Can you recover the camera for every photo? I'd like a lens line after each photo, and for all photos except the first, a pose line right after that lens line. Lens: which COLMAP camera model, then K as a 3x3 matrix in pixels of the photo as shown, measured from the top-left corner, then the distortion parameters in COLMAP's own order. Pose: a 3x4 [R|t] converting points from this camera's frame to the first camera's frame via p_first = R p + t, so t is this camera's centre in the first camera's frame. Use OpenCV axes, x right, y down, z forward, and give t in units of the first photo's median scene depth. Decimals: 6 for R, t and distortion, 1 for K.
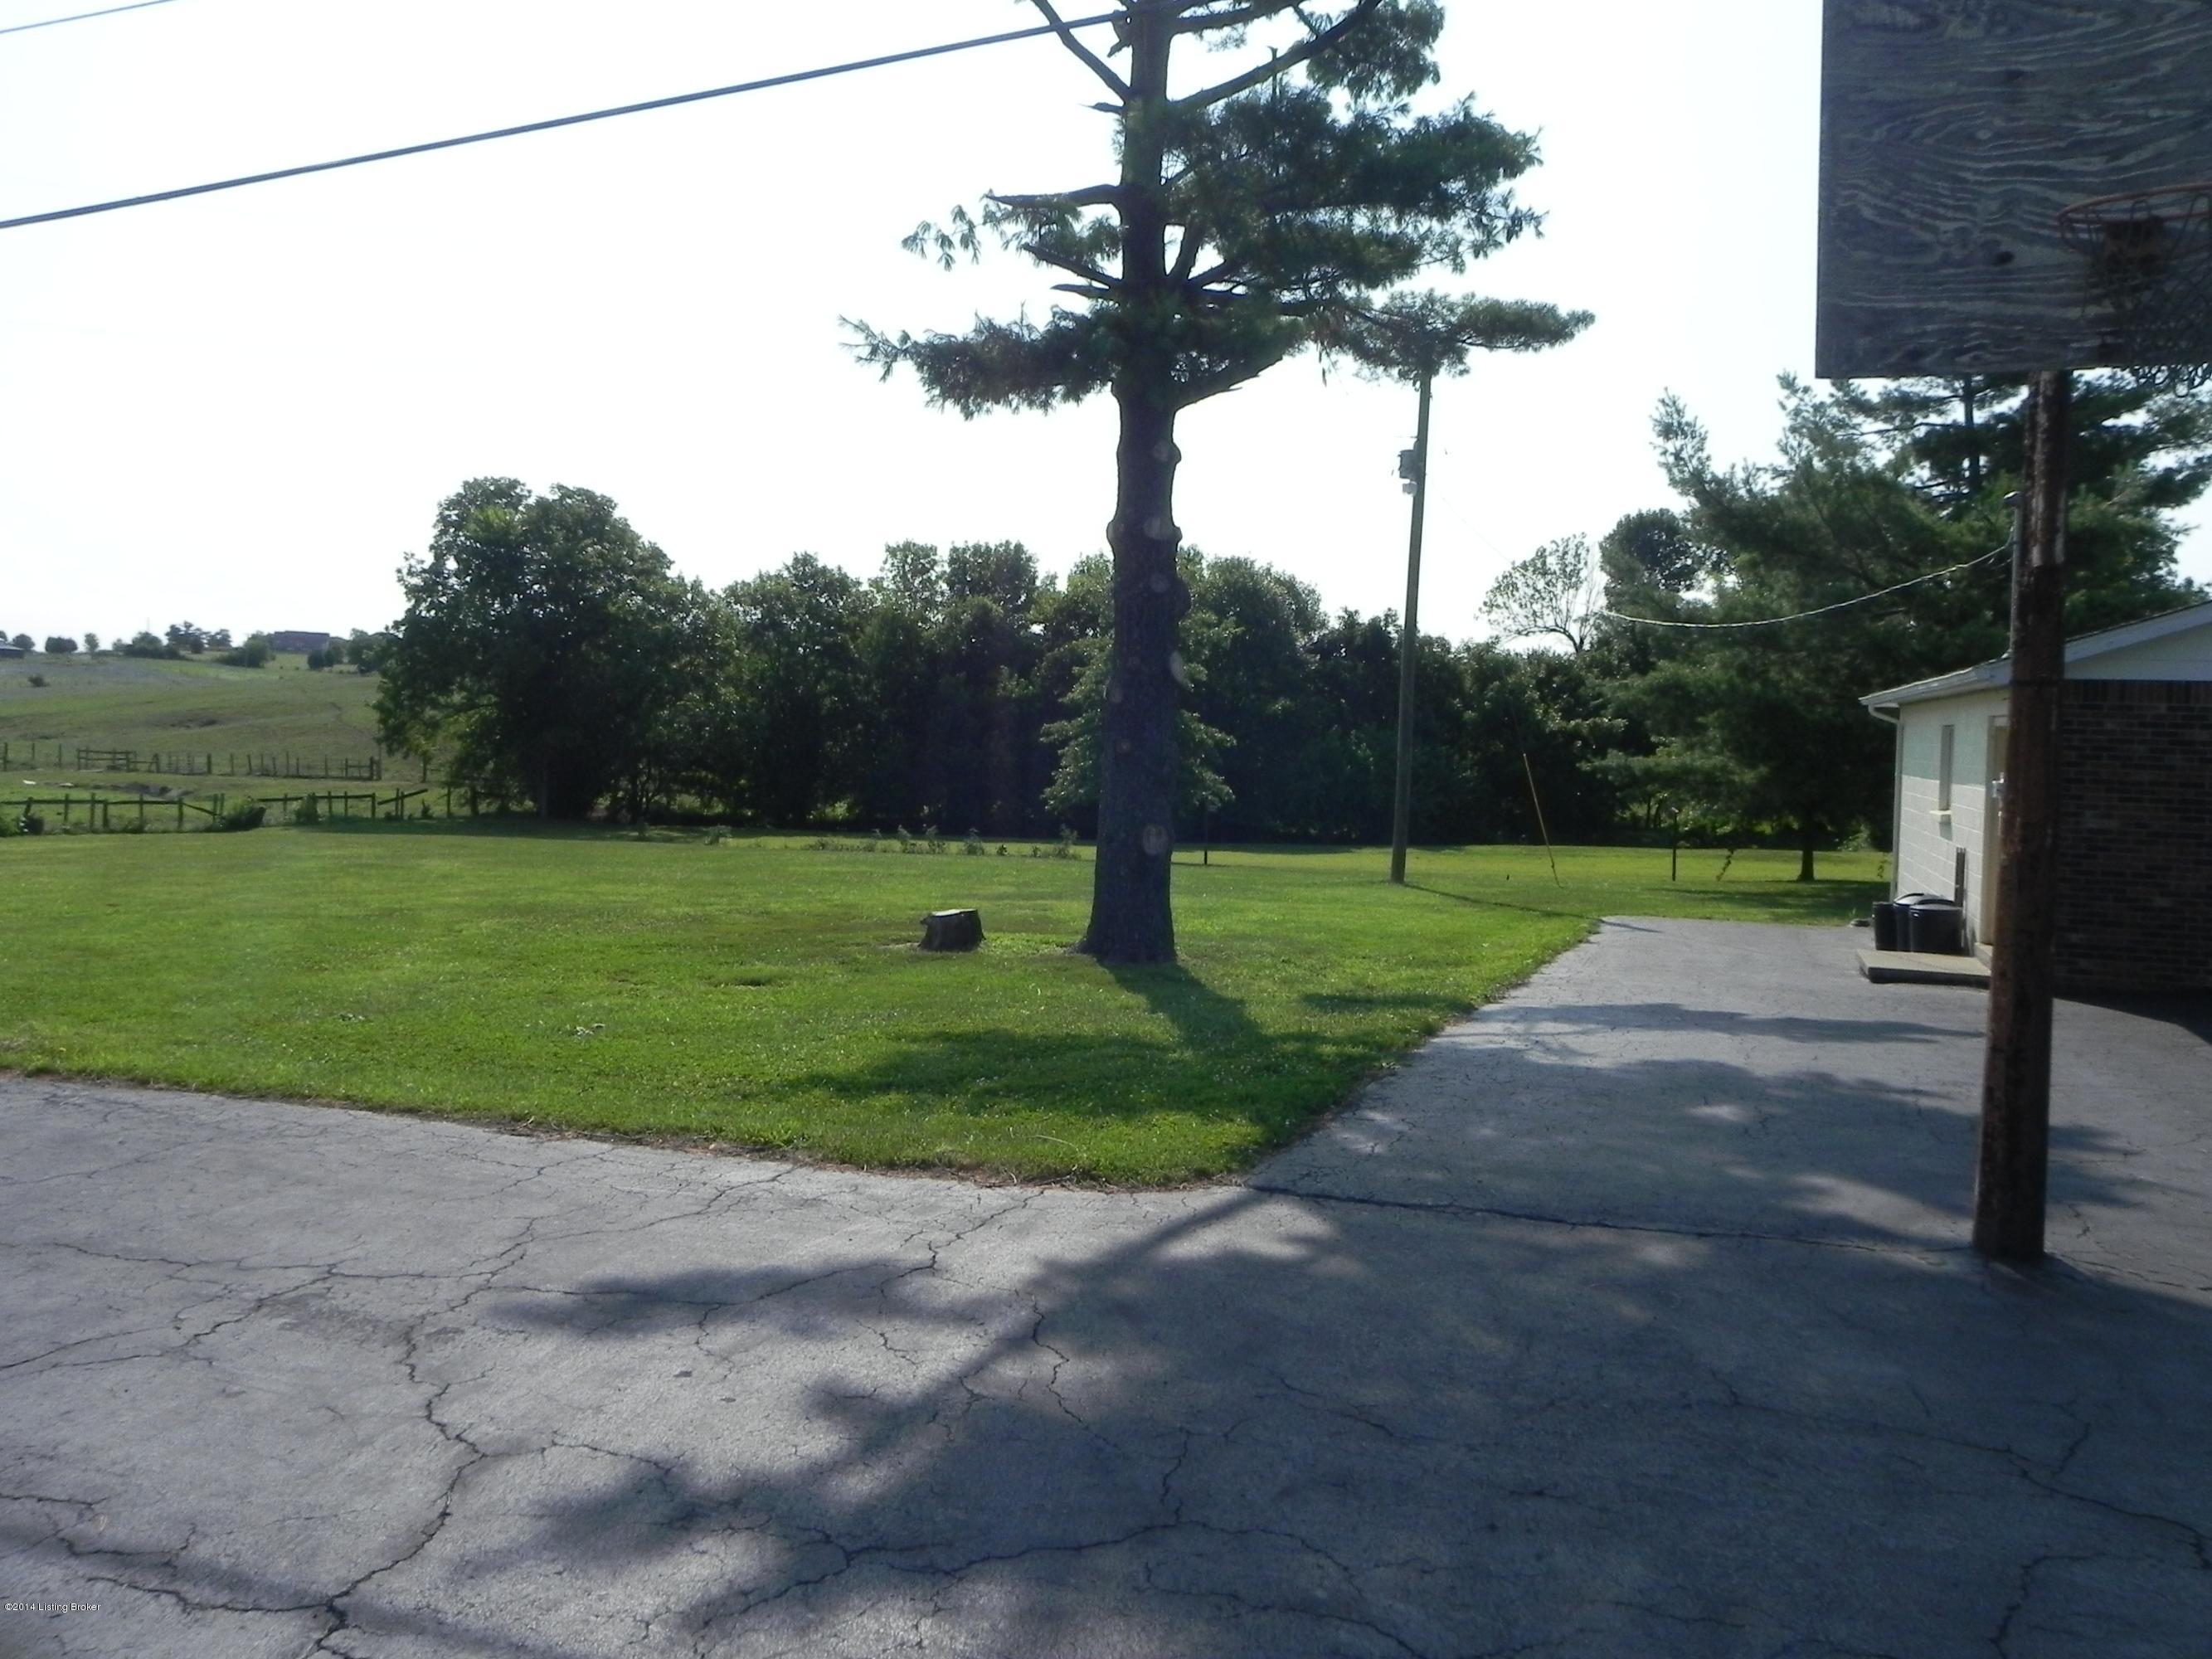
lens RADIAL K [[1687.1, 0, 1114.9], [0, 1687.1, 767.2], [0, 0, 1]] dist [0.005379, -0.007280]
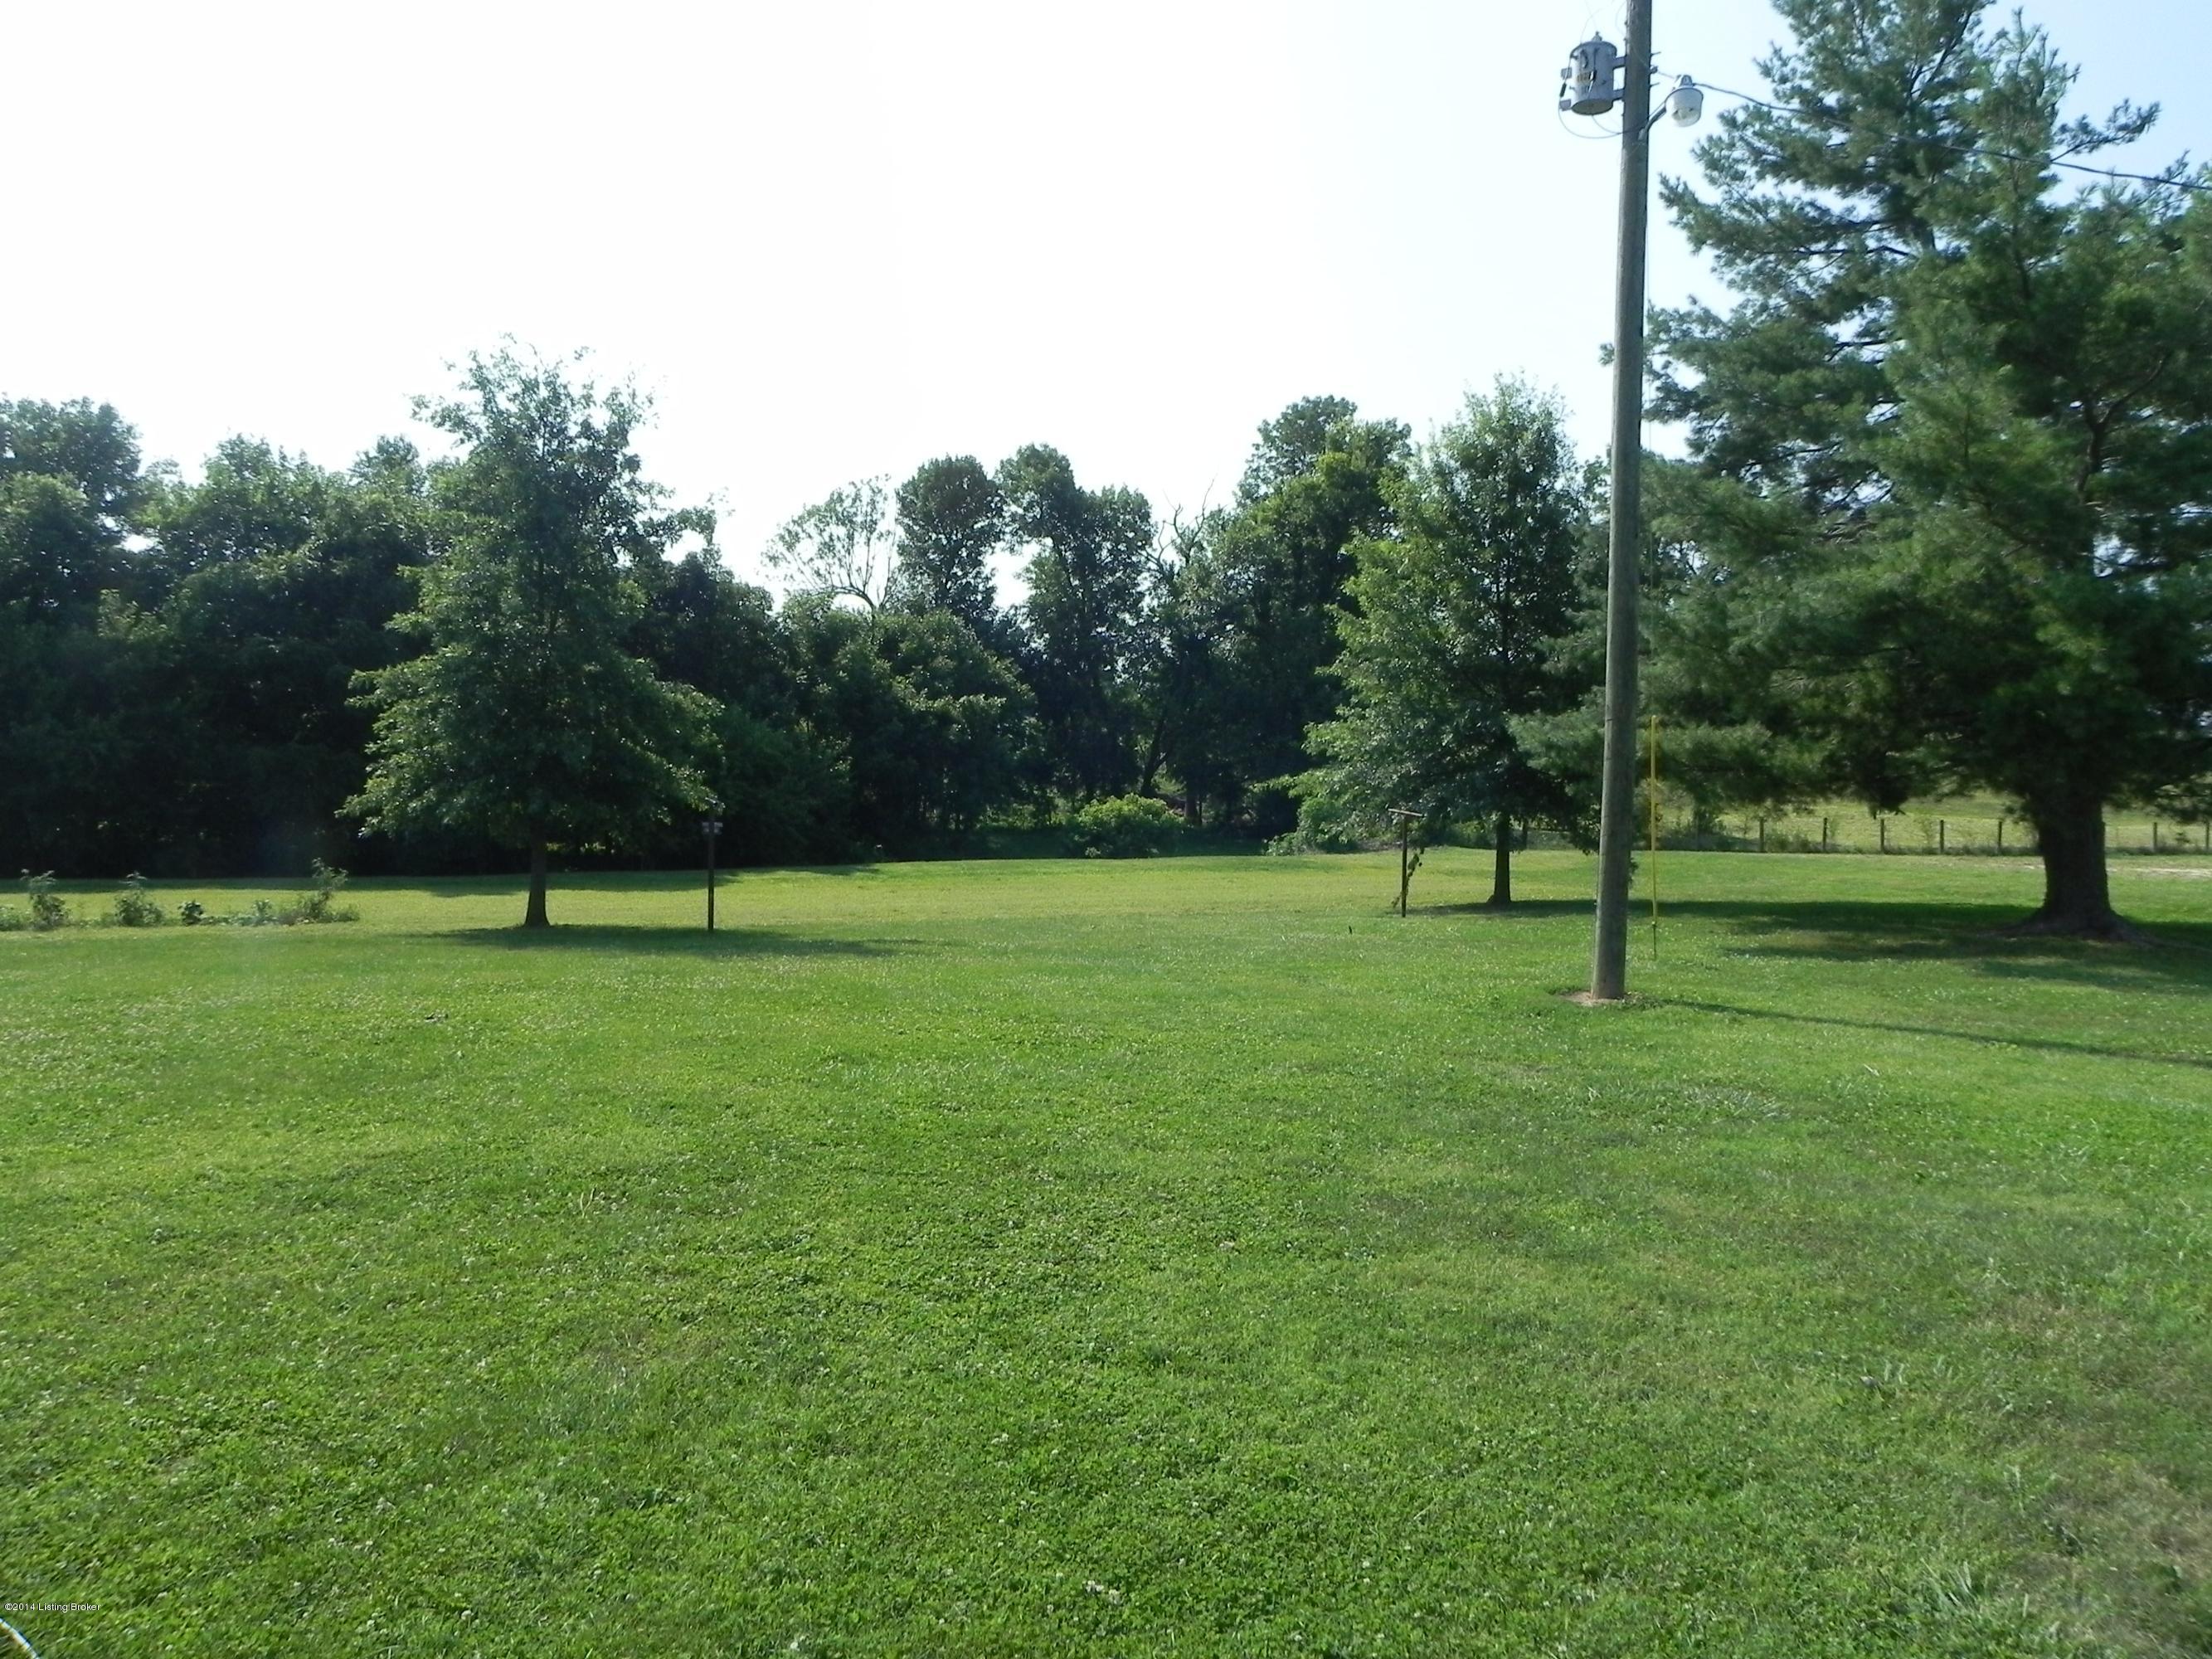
lens RADIAL K [[1687.1, 0, 1114.9], [0, 1687.1, 767.2], [0, 0, 1]] dist [0.005379, -0.007280]
pose [[0.853121, -0.004241, 0.521695, -0.327791], [0.003135, 0.999991, 0.003003, 0.009986], [-0.521703, -0.000926, 0.853127, 1.320660]]
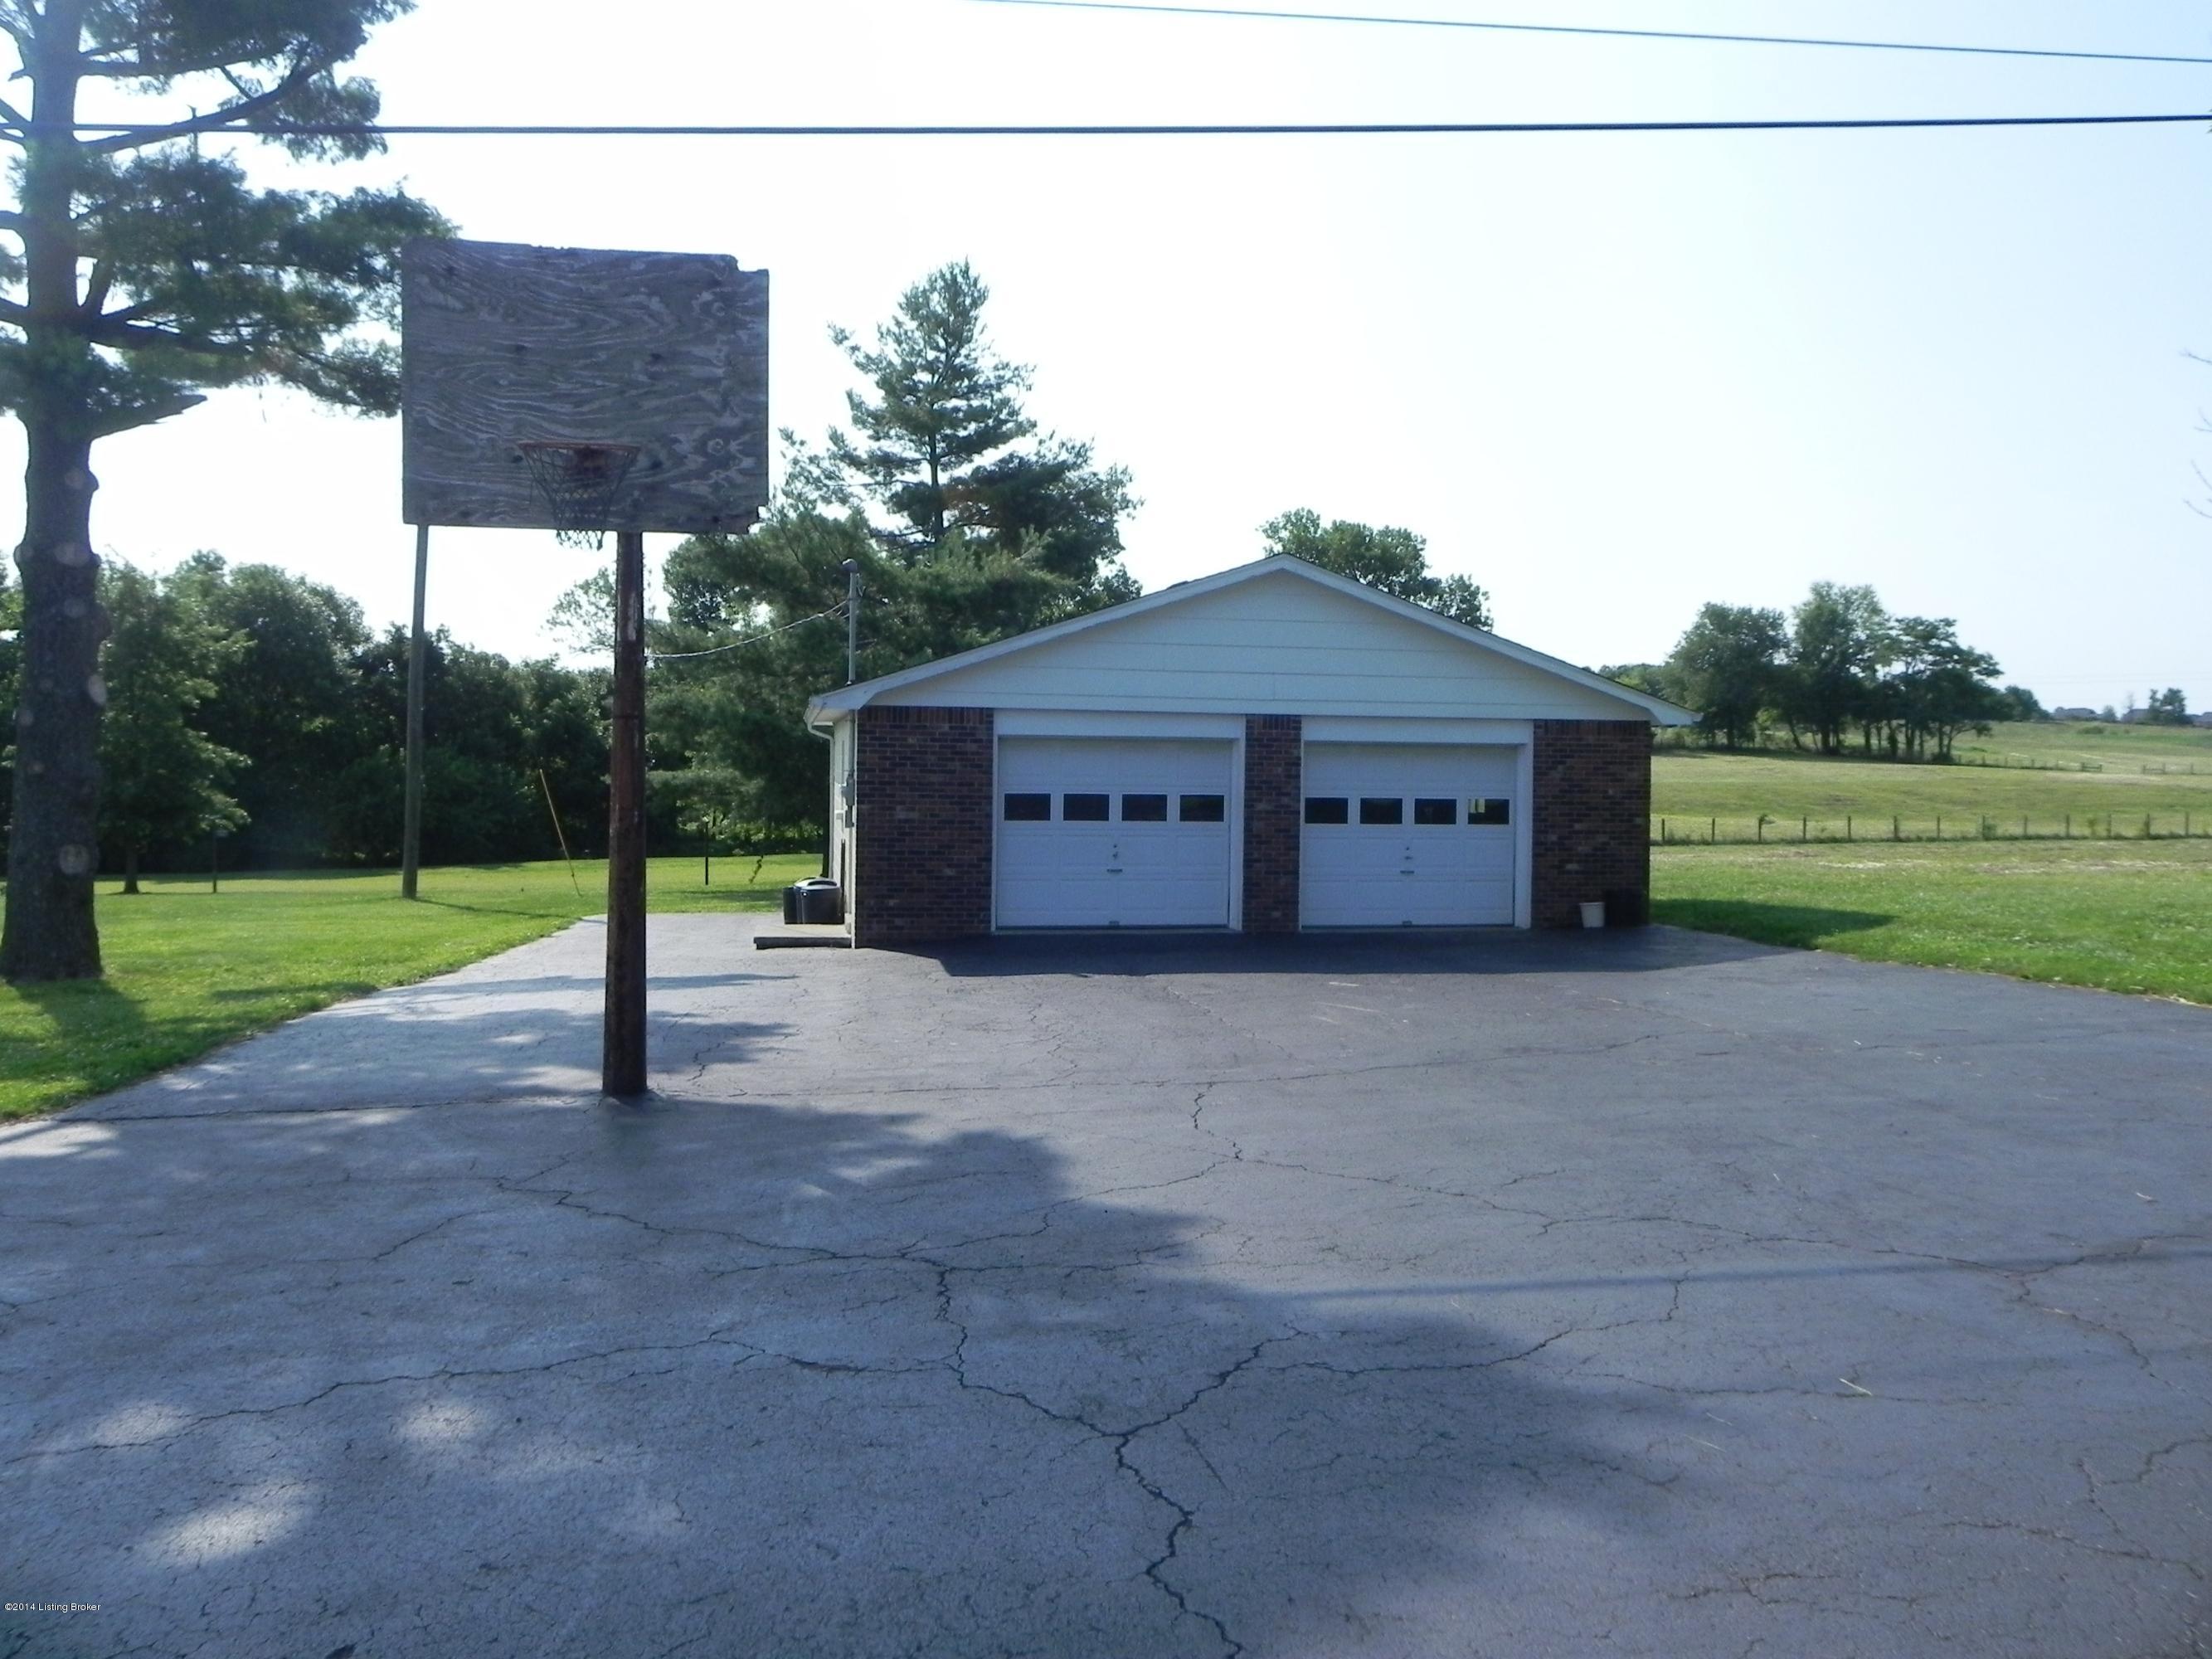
lens RADIAL K [[1687.1, 0, 1114.9], [0, 1687.1, 767.2], [0, 0, 1]] dist [0.005379, -0.007280]
pose [[0.866137, -0.015301, 0.499572, 0.056171], [0.019986, 0.999792, -0.004029, 0.003987], [-0.499407, 0.013474, 0.866263, -0.189812]]
